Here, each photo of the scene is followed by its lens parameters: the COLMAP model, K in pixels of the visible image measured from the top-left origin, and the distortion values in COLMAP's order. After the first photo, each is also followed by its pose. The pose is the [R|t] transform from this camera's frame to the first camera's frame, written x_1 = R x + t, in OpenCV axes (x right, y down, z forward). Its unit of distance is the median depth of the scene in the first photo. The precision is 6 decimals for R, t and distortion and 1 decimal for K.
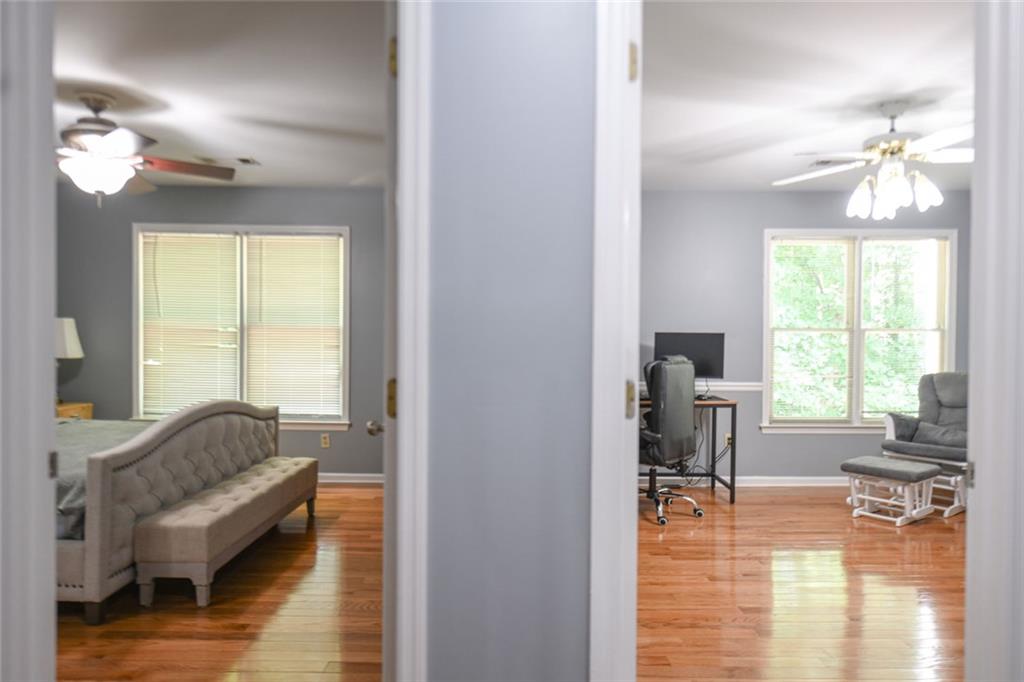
lens RADIAL K [[709.9, 0, 517.6], [0, 709.9, 347.0], [0, 0, 1]] dist [-0.010199, -0.001874]
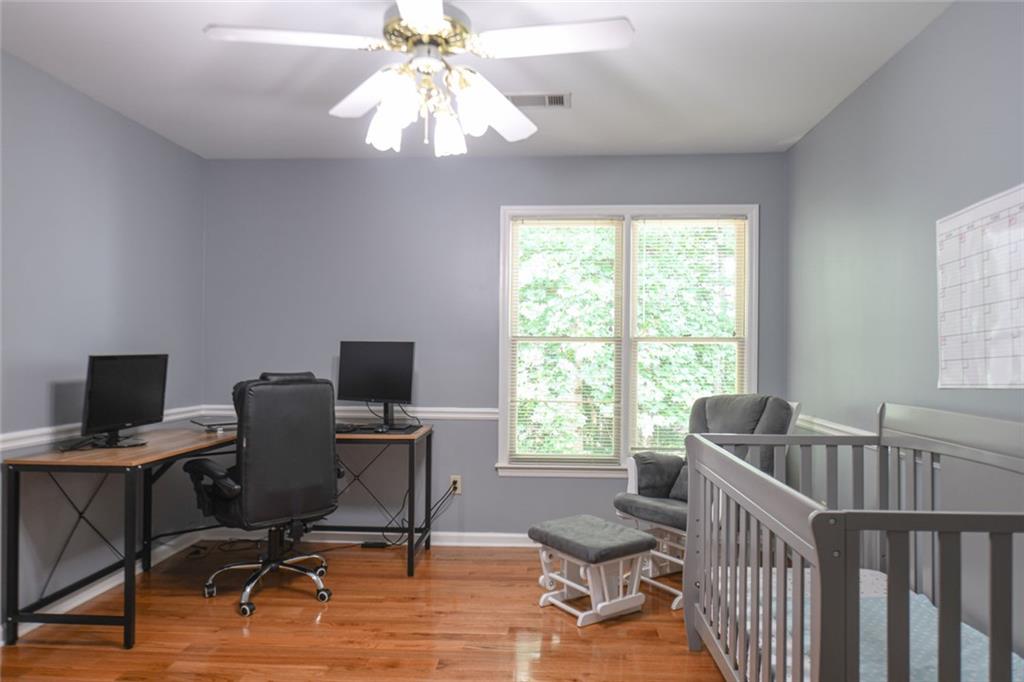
lens RADIAL K [[709.9, 0, 506.2], [0, 709.9, 338.0], [0, 0, 1]] dist [-0.010199, -0.001874]
pose [[0.998995, 0.004727, -0.044561, 0.419656], [-0.006322, 0.999342, -0.035708, 0.002686], [0.044363, 0.035954, 0.998368, 0.263156]]
